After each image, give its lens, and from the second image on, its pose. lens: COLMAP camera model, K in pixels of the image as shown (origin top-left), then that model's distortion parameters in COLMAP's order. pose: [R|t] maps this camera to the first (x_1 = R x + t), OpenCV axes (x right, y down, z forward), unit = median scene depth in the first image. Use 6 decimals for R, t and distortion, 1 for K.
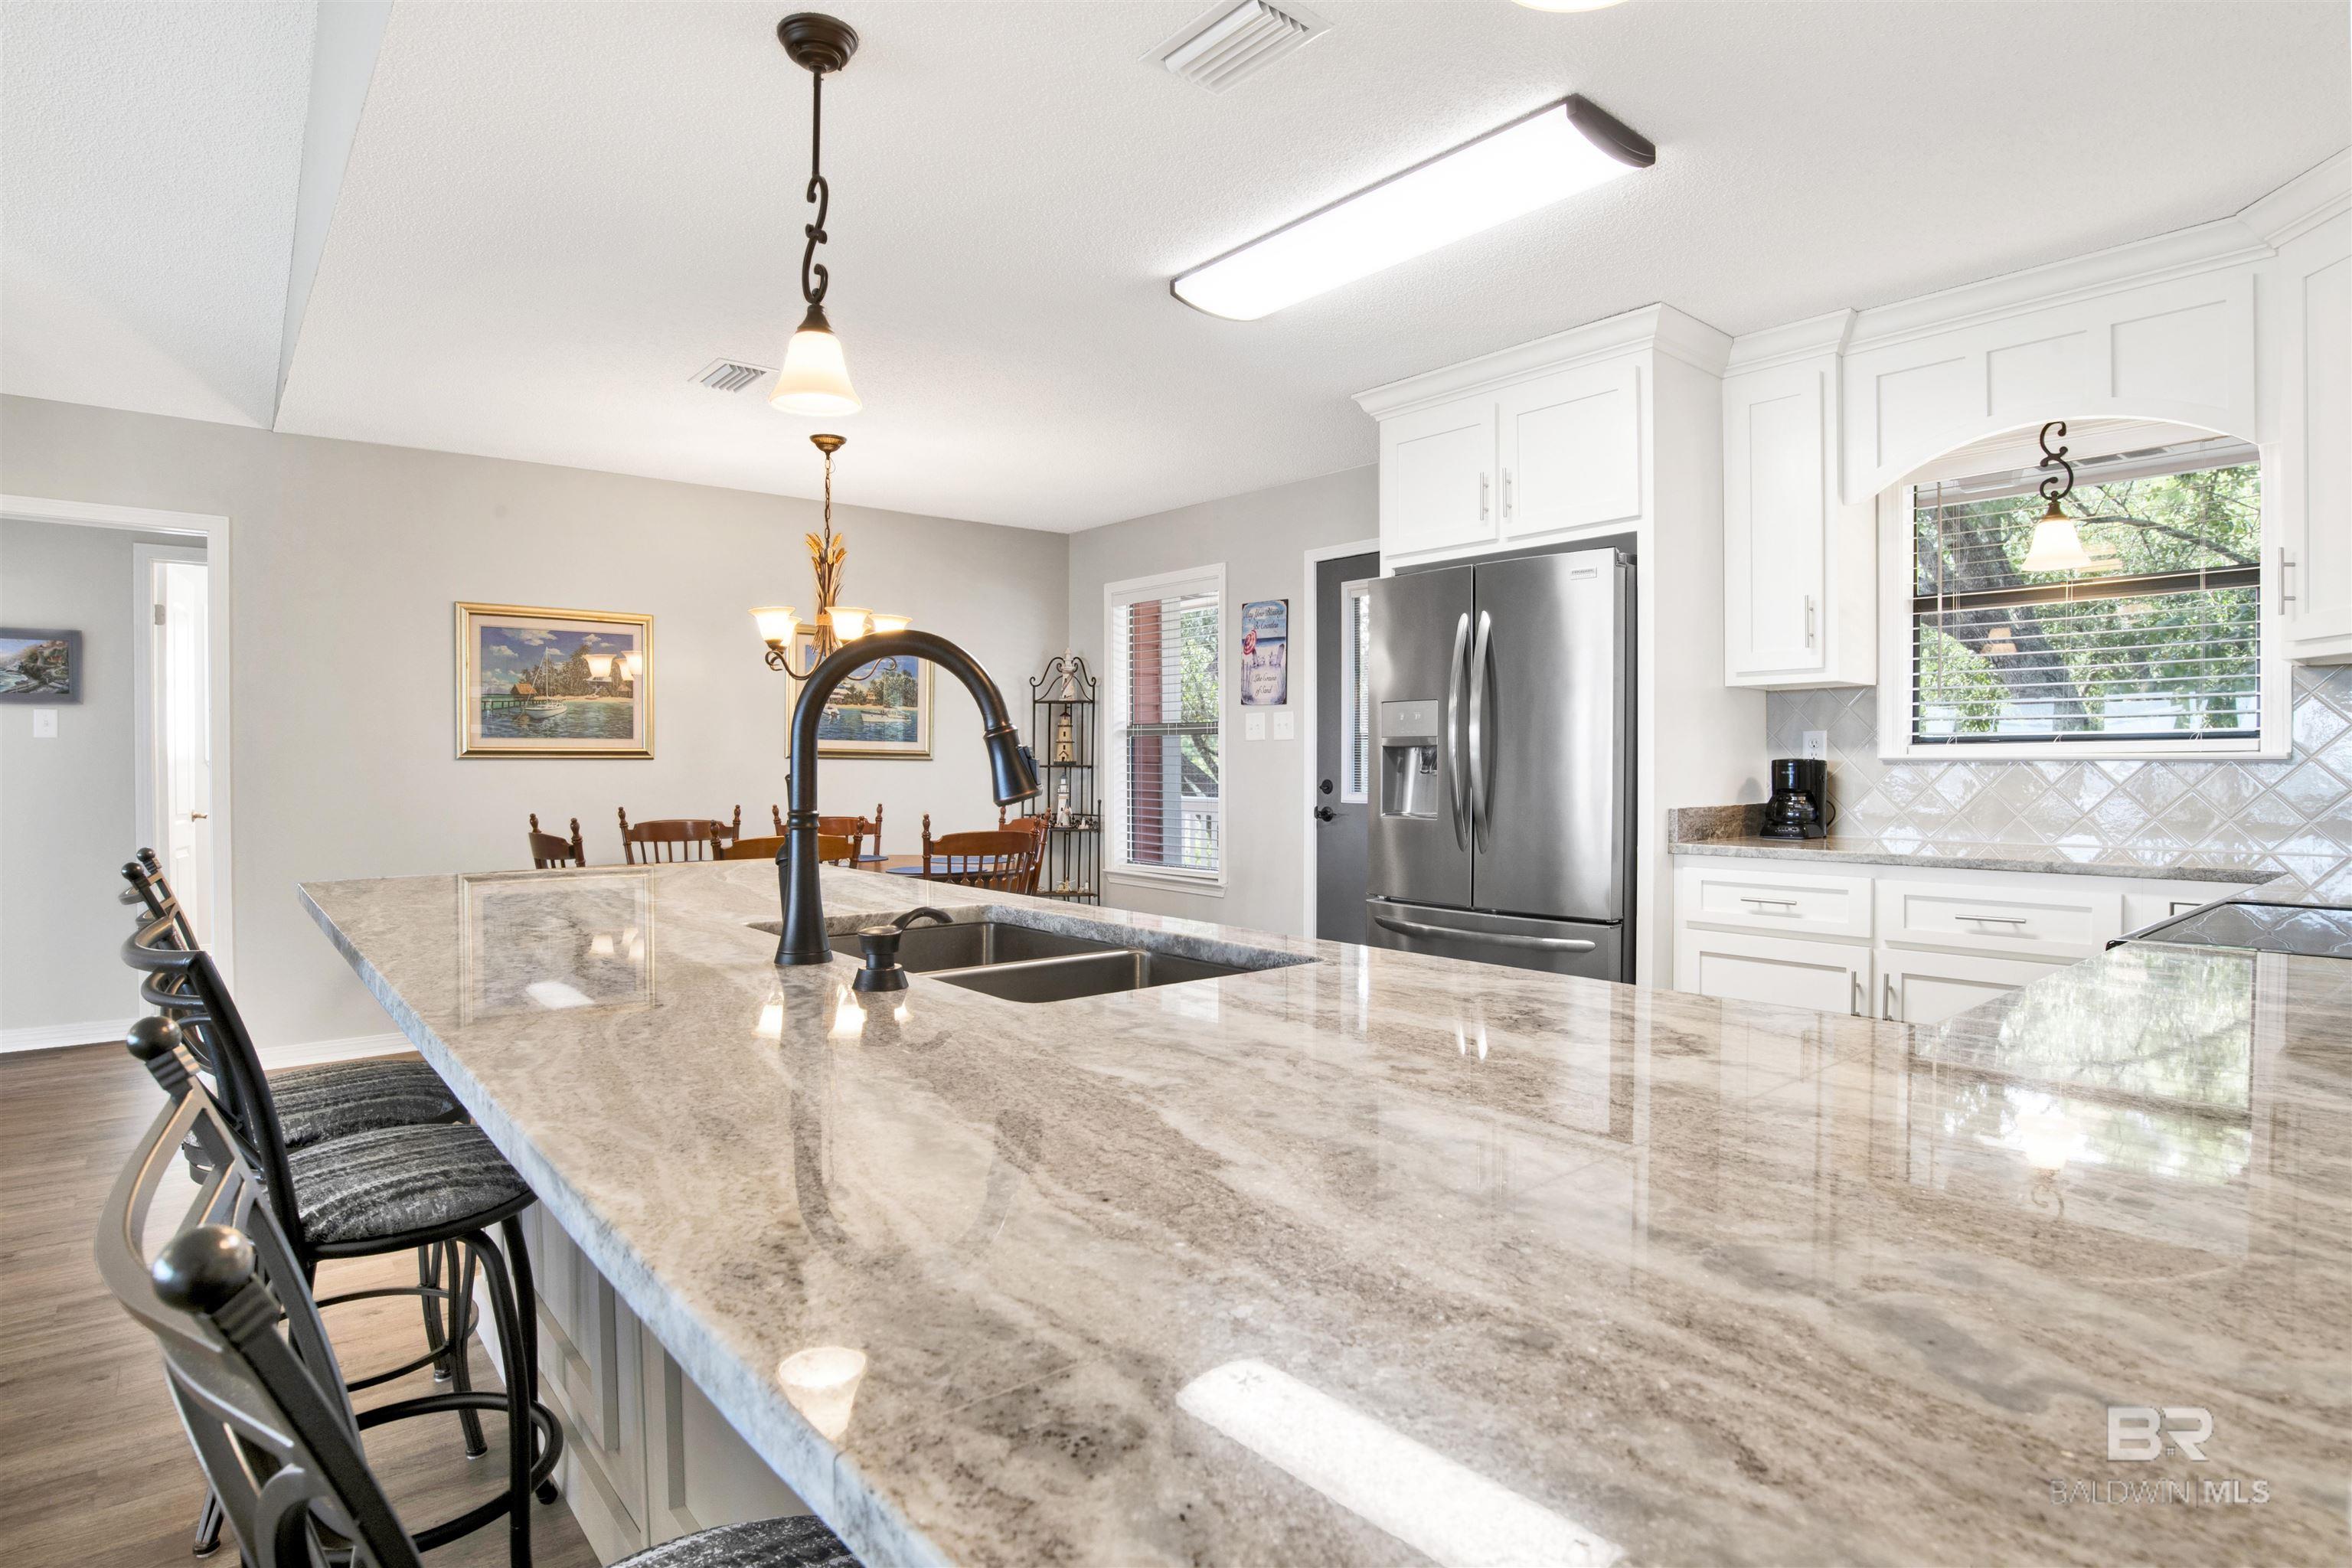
lens RADIAL K [[1241.0, 0, 1158.1], [0, 1241.0, 779.1], [0, 0, 1]] dist [-0.055506, 0.015542]
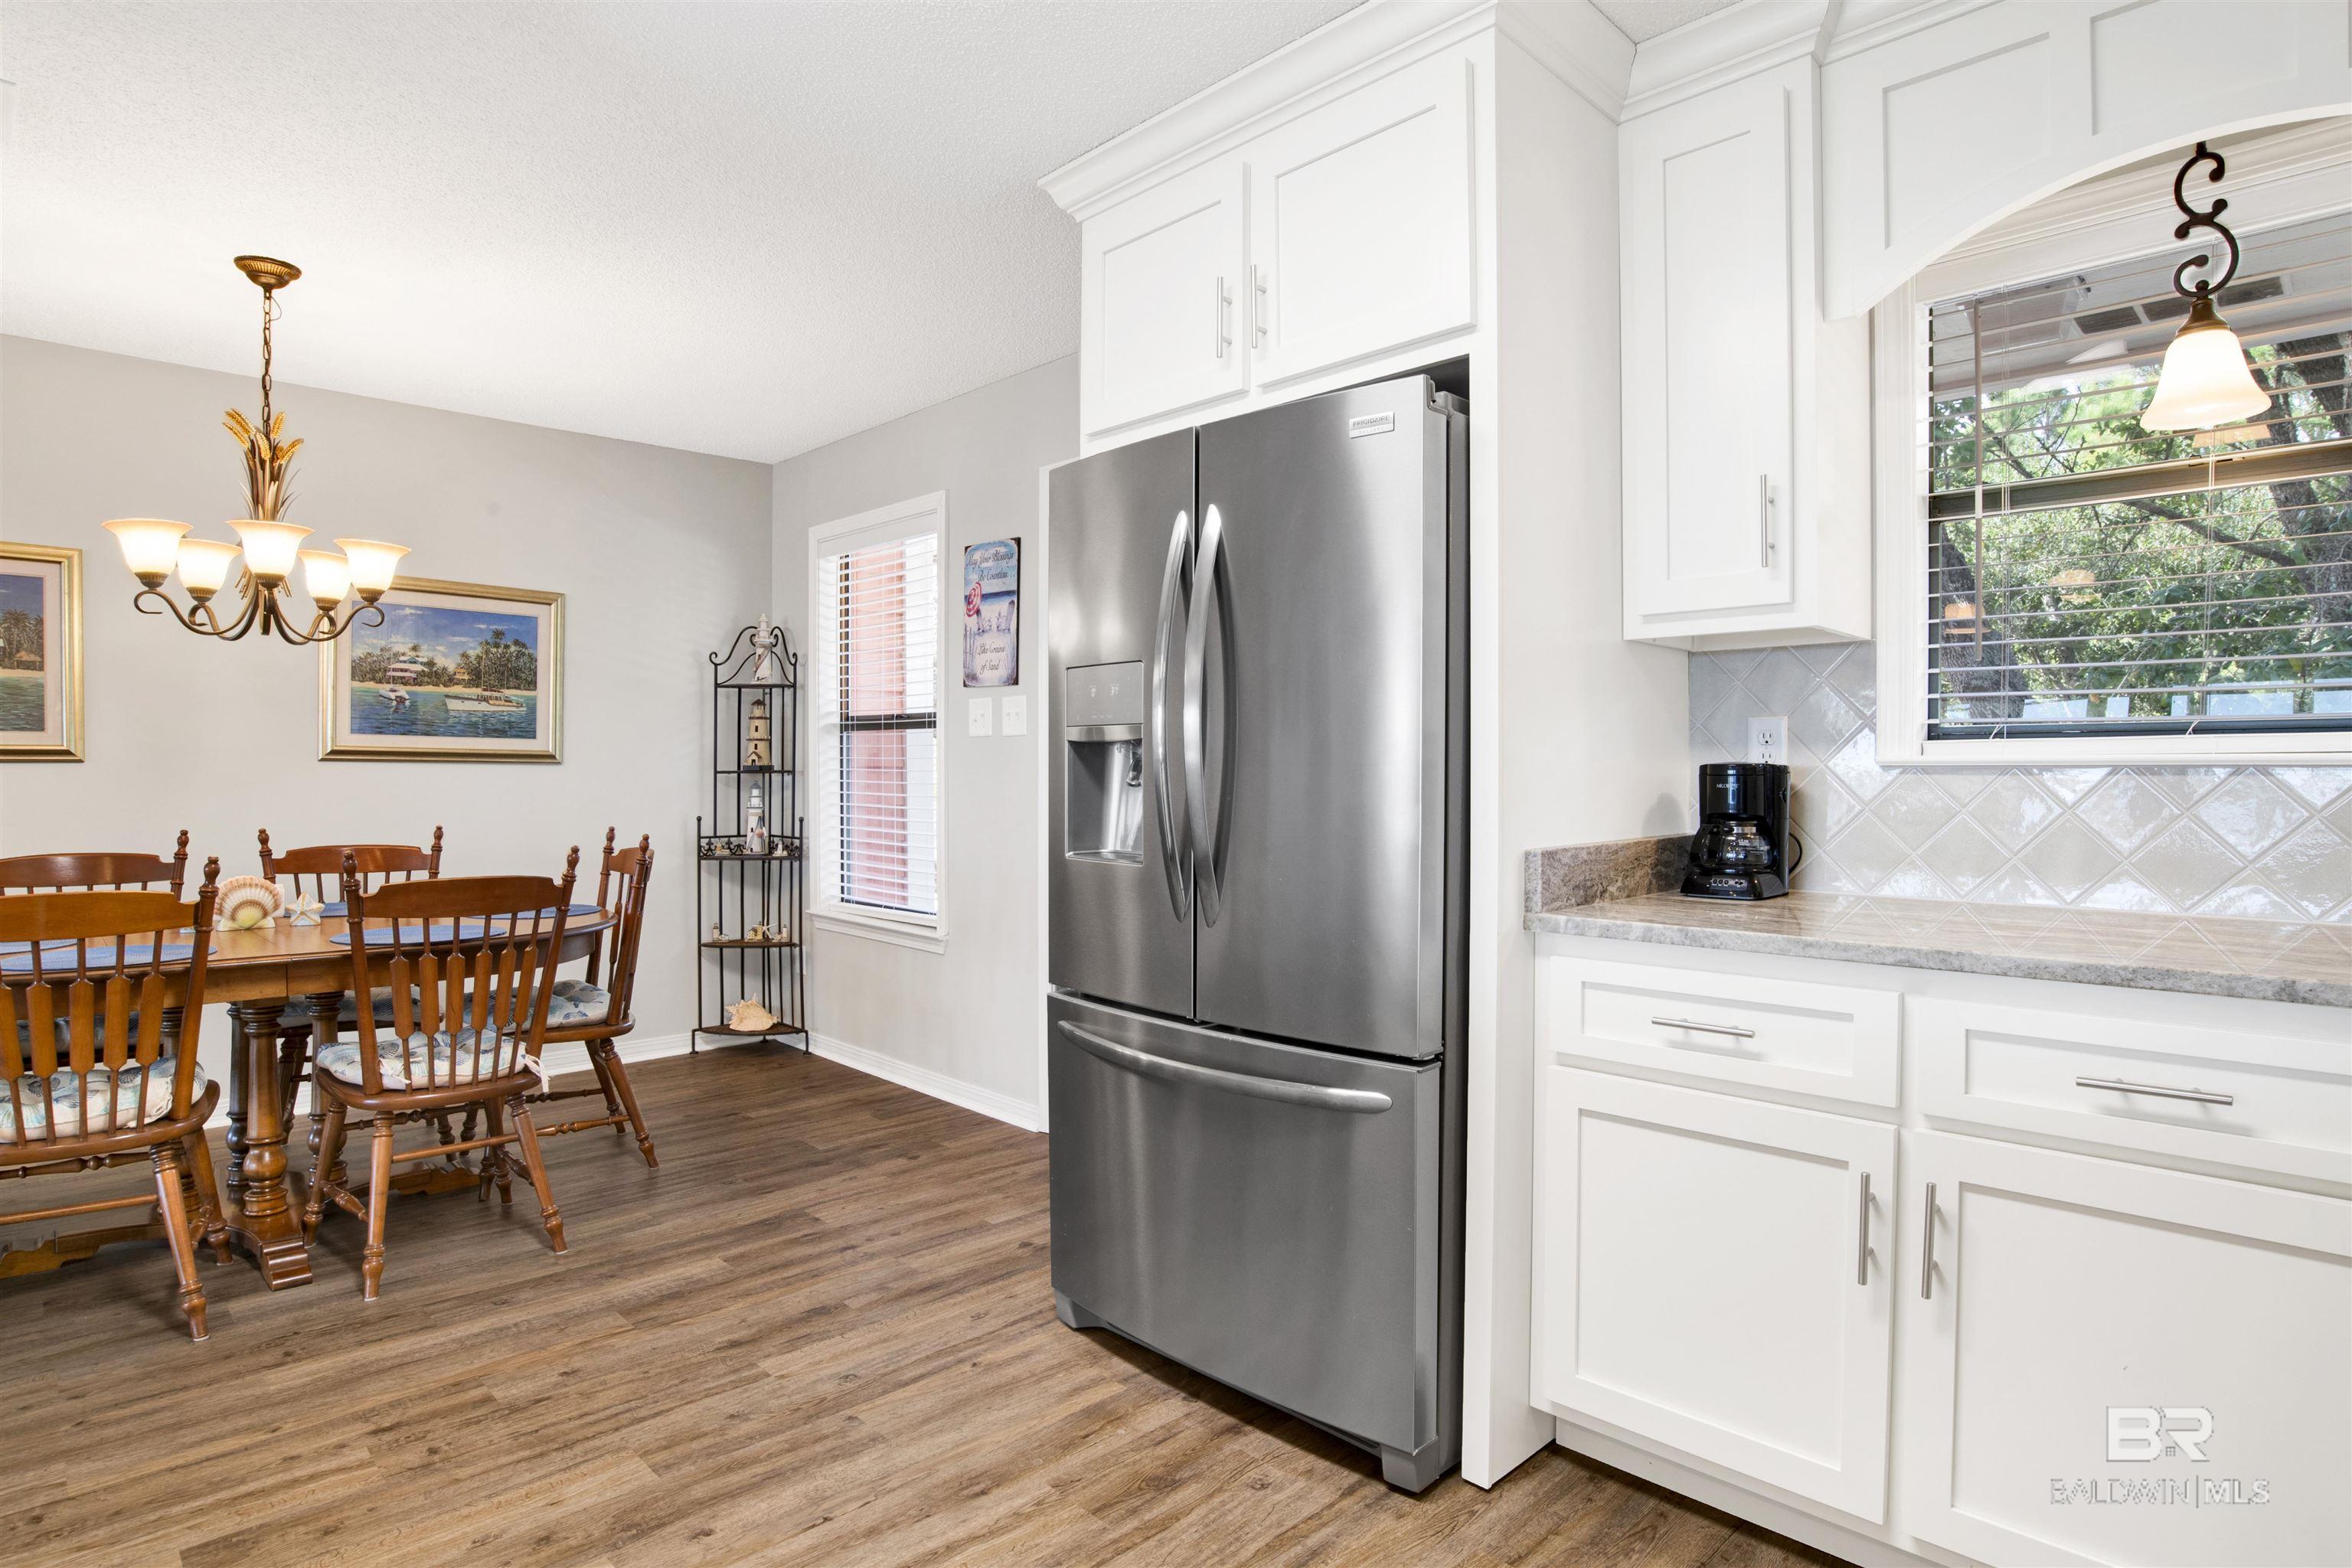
lens RADIAL K [[1241.0, 0, 1163.4], [0, 1241.0, 781.0], [0, 0, 1]] dist [-0.055506, 0.015542]
pose [[0.997020, 0.000897, 0.077141, 0.193073], [-0.000757, 0.999998, -0.001839, -0.006448], [-0.077143, 0.001775, 0.997018, 0.420915]]
